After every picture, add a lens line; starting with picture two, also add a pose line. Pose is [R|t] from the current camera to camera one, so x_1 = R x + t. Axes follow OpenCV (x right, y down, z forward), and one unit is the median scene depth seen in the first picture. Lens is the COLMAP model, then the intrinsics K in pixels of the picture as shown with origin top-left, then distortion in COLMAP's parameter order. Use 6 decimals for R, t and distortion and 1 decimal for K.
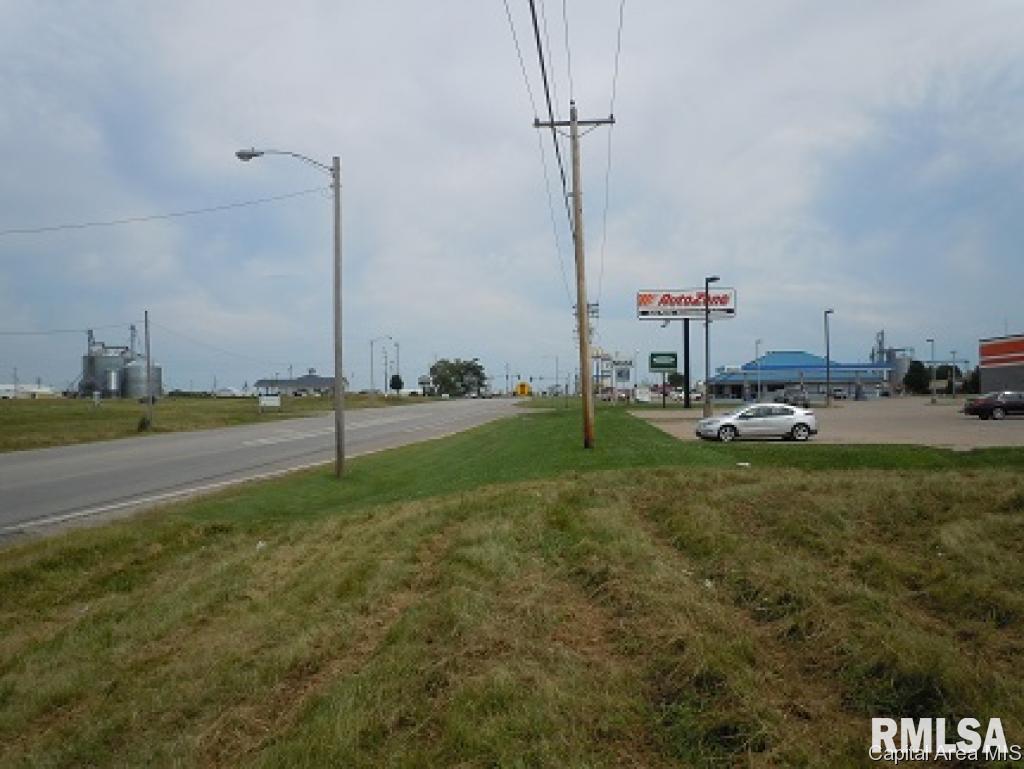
lens RADIAL K [[841.9, 0, 512.0], [0, 841.9, 384.5], [0, 0, 1]] dist [0.005167, -0.075967]
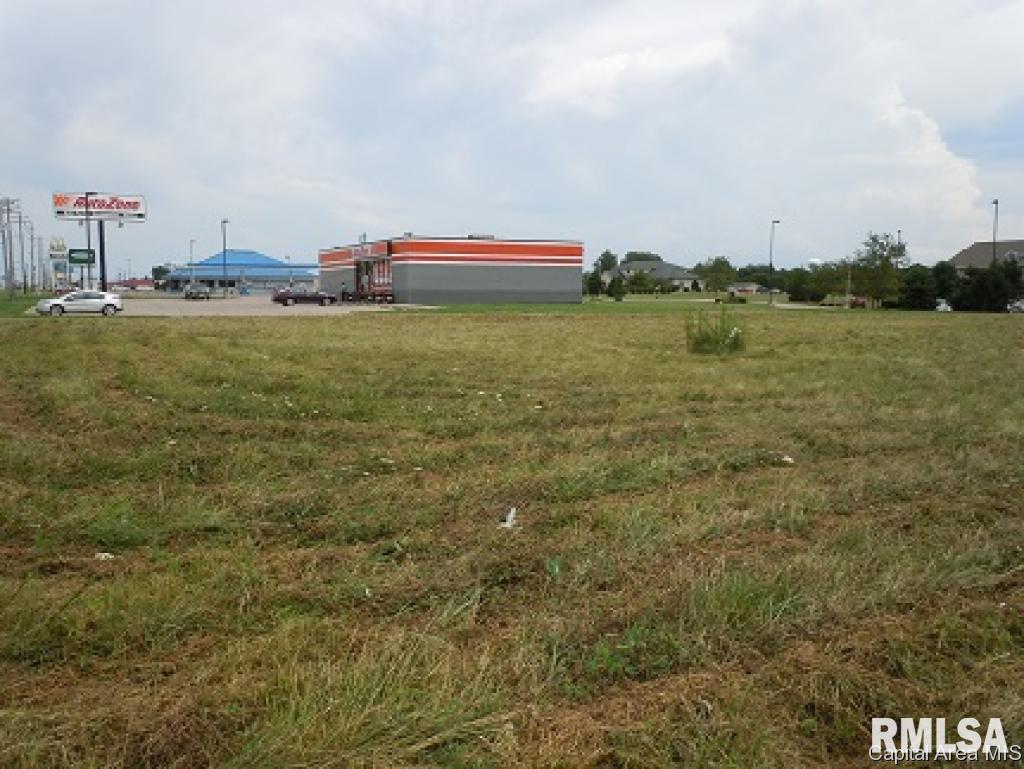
lens RADIAL K [[841.9, 0, 512.0], [0, 841.9, 384.5], [0, 0, 1]] dist [0.005167, -0.075967]
pose [[0.844276, -0.041711, 0.534283, 0.060281], [-0.024451, 0.992930, 0.116155, -0.001382], [-0.535351, -0.111130, 0.837287, -0.287342]]
